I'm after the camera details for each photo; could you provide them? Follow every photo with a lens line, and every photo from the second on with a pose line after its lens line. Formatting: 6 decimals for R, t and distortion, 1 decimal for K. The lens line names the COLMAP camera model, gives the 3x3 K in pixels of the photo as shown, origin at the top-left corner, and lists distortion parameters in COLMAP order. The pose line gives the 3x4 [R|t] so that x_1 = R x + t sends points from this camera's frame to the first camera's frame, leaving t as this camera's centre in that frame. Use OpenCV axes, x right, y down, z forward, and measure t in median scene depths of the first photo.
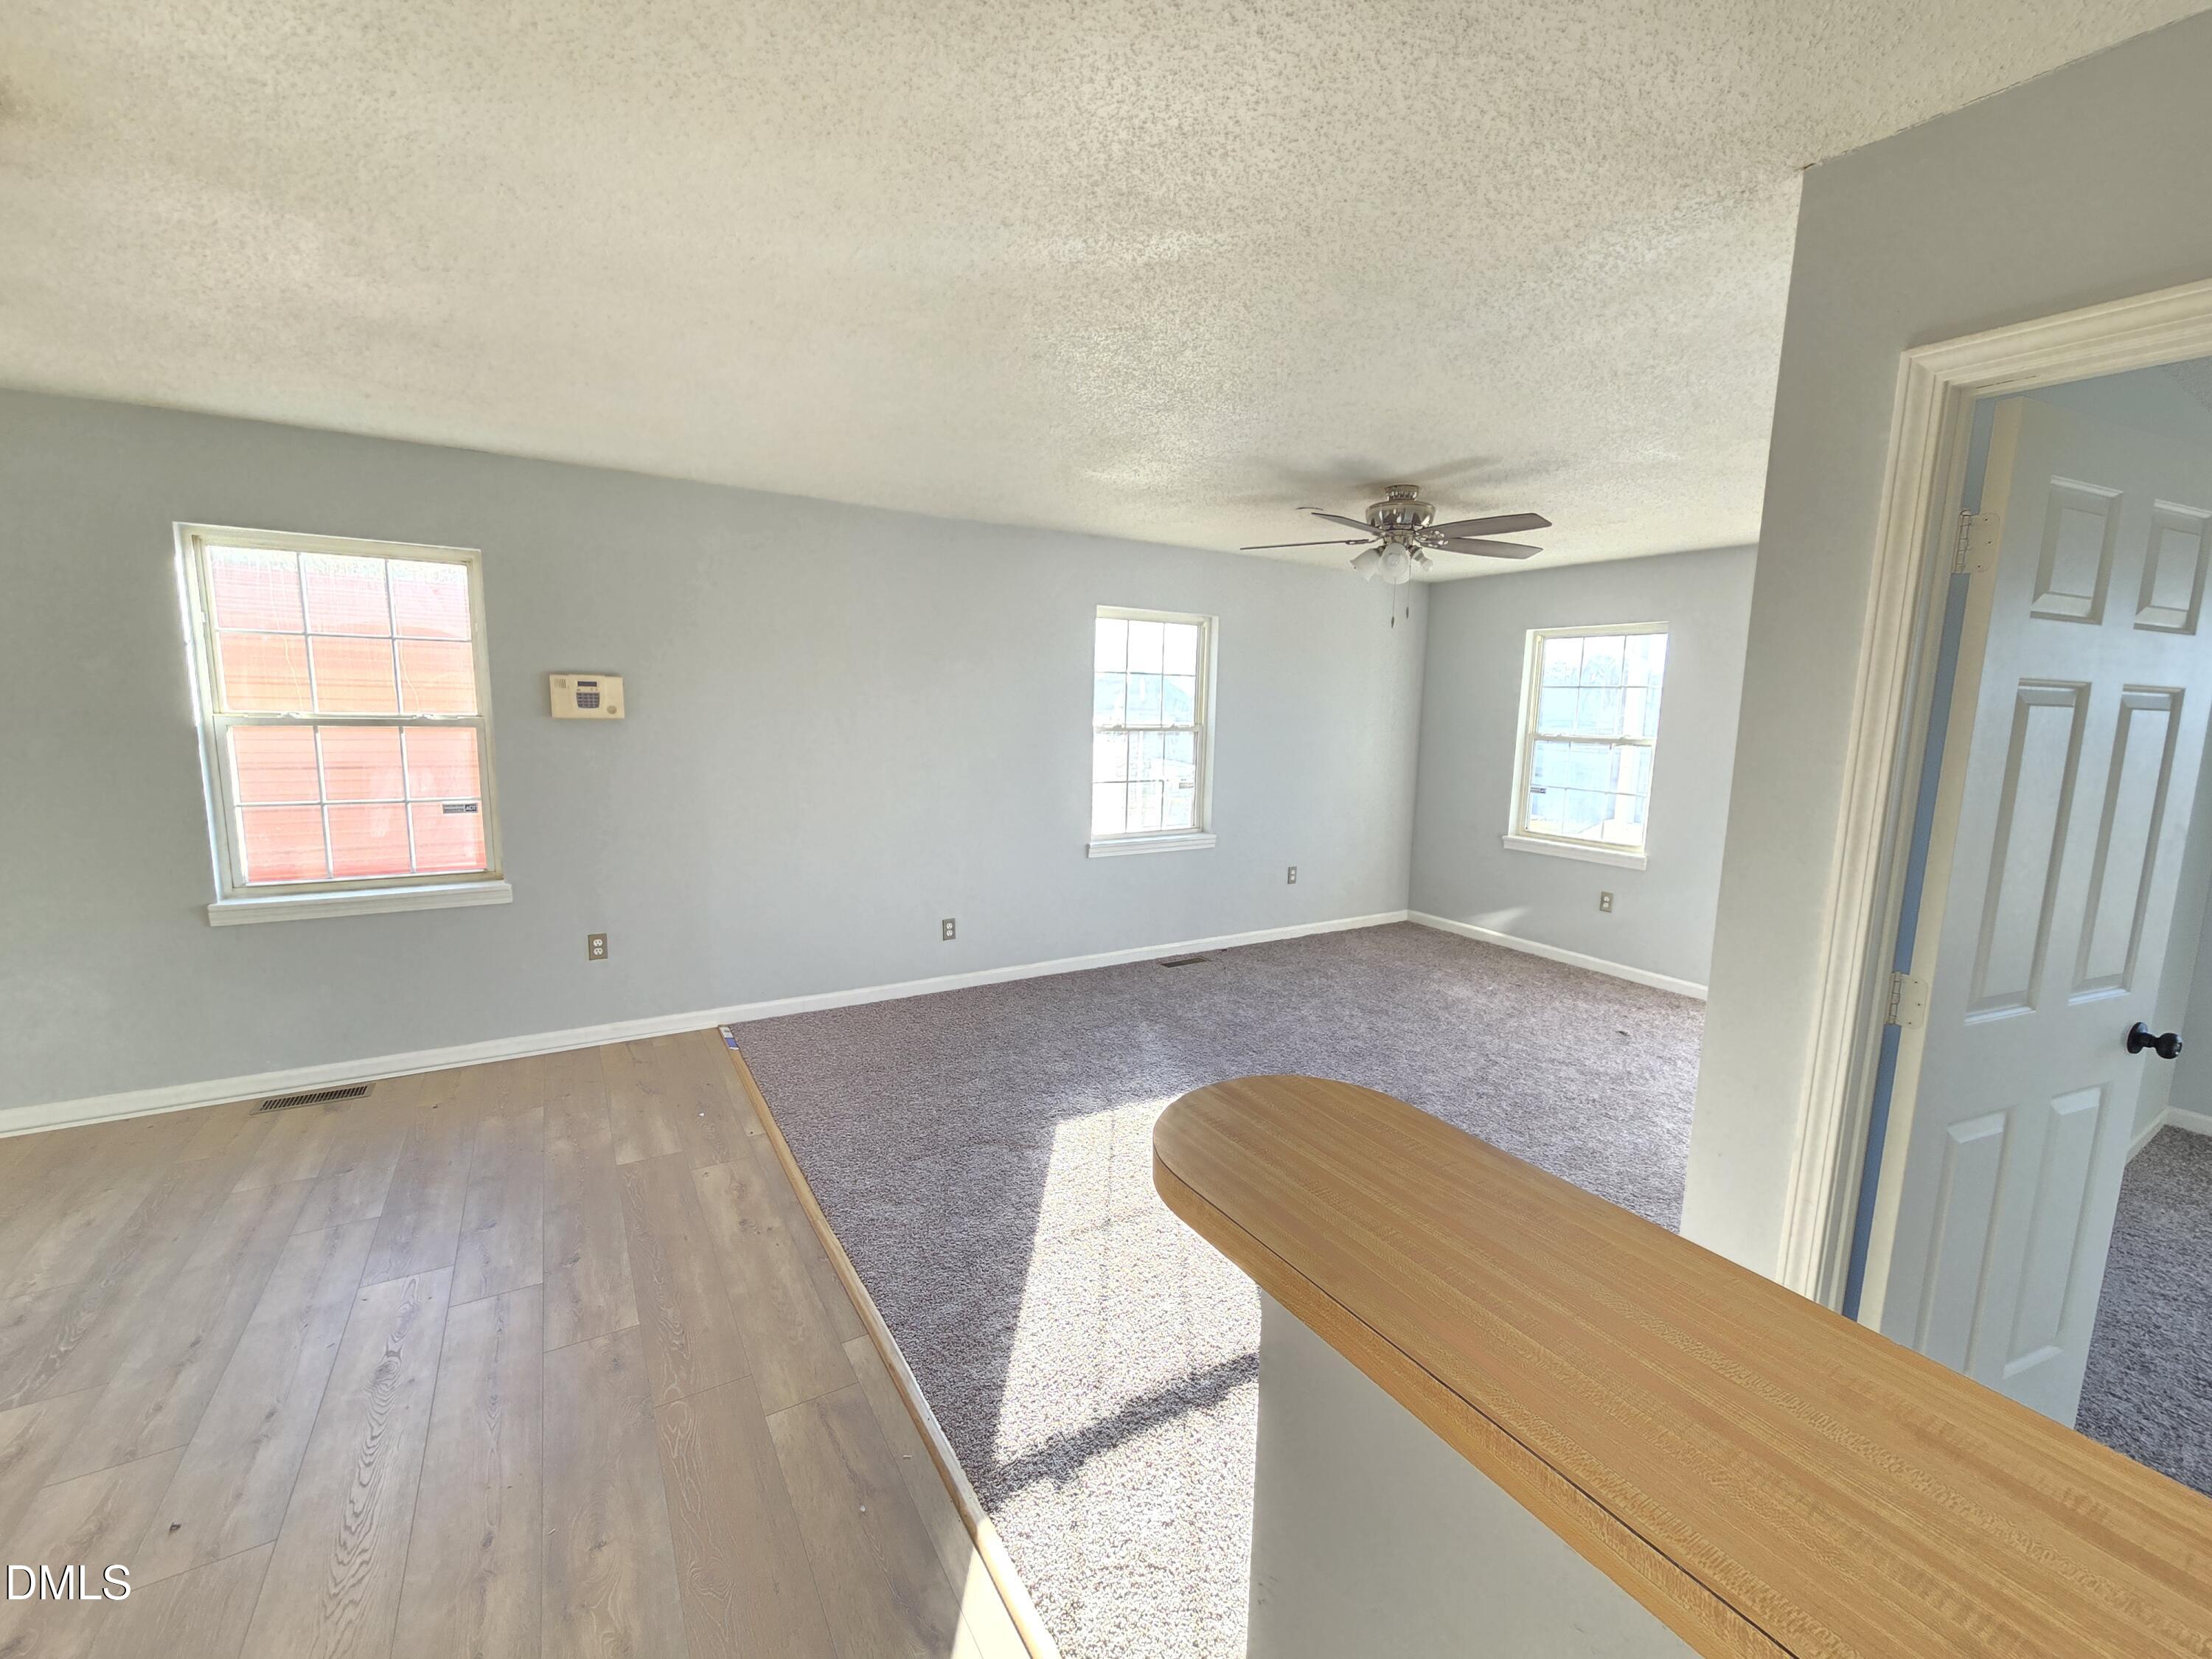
lens RADIAL K [[915.6, 0, 1108.6], [0, 915.6, 830.7], [0, 0, 1]] dist [0.000589, 0.001283]
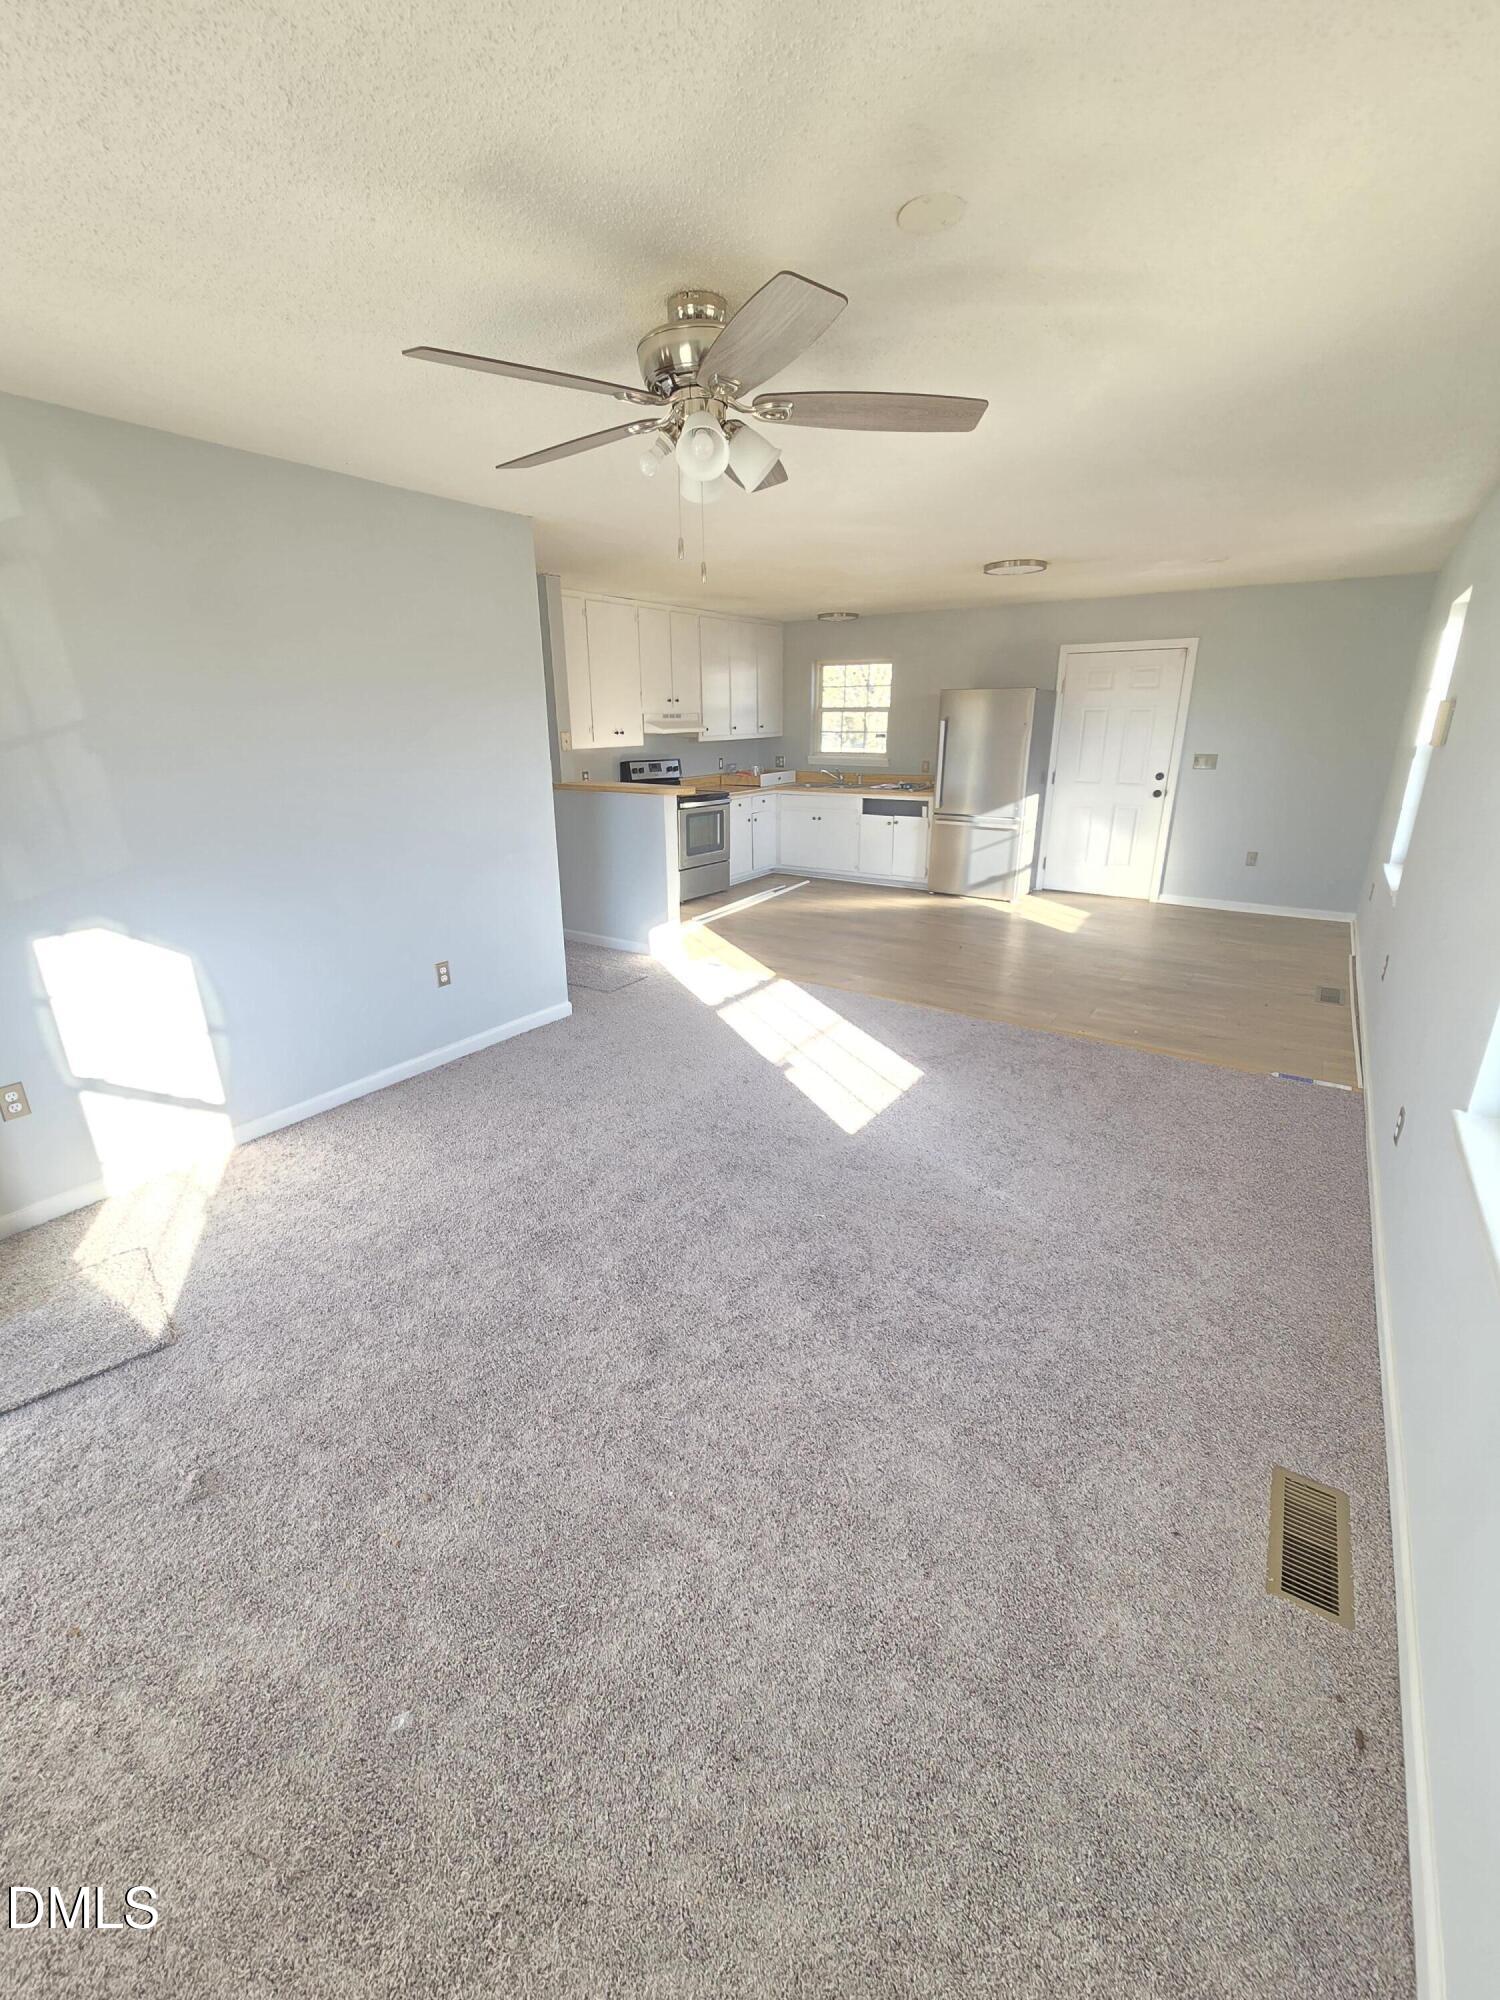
lens RADIAL K [[827.9, 0, 737.6], [0, 827.9, 998.6], [0, 0, 1]] dist [0.000589, 0.001283]
pose [[-0.912361, 0.121009, -0.391093, 0.582706], [-0.068357, 0.896874, 0.436972, -0.240663], [0.403639, 0.425410, -0.810001, 1.687763]]
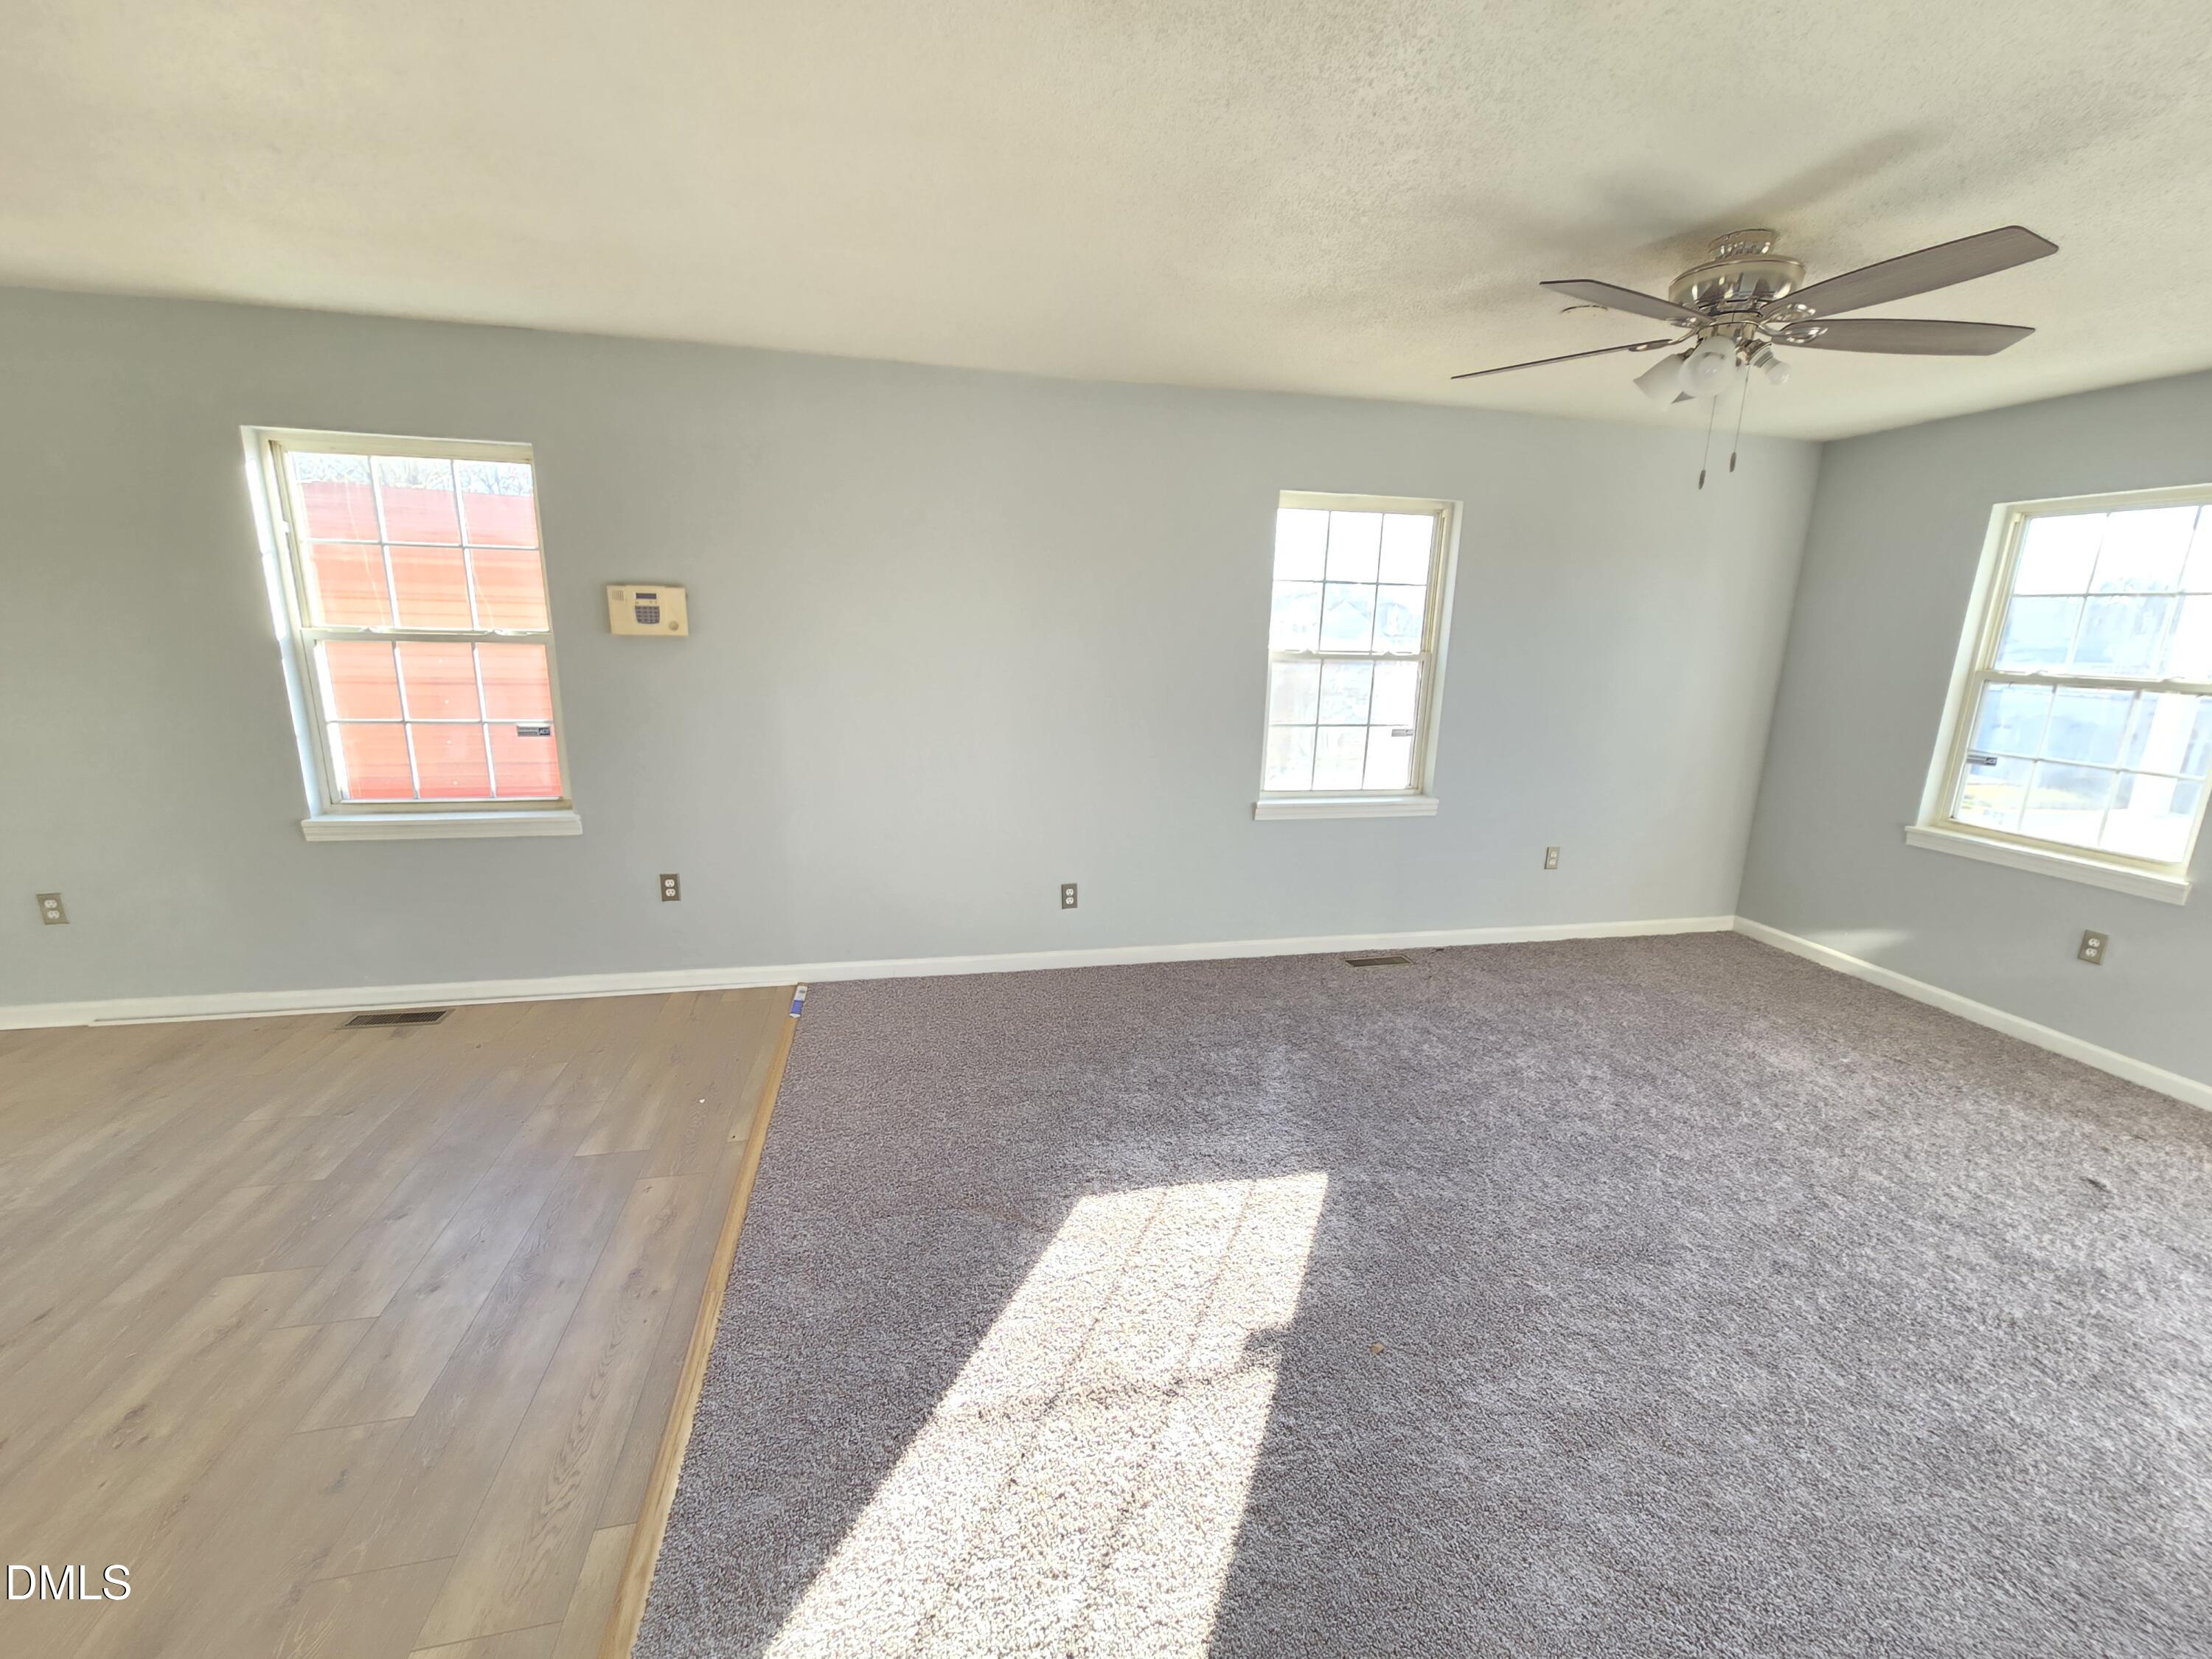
lens RADIAL K [[915.6, 0, 1106.4], [0, 915.6, 836.5], [0, 0, 1]] dist [0.000589, 0.001283]
pose [[0.944353, 0.074916, -0.320289, 0.165763], [-0.048164, 0.994717, 0.090657, -0.032633], [0.325388, -0.070185, 0.942972, 0.314680]]
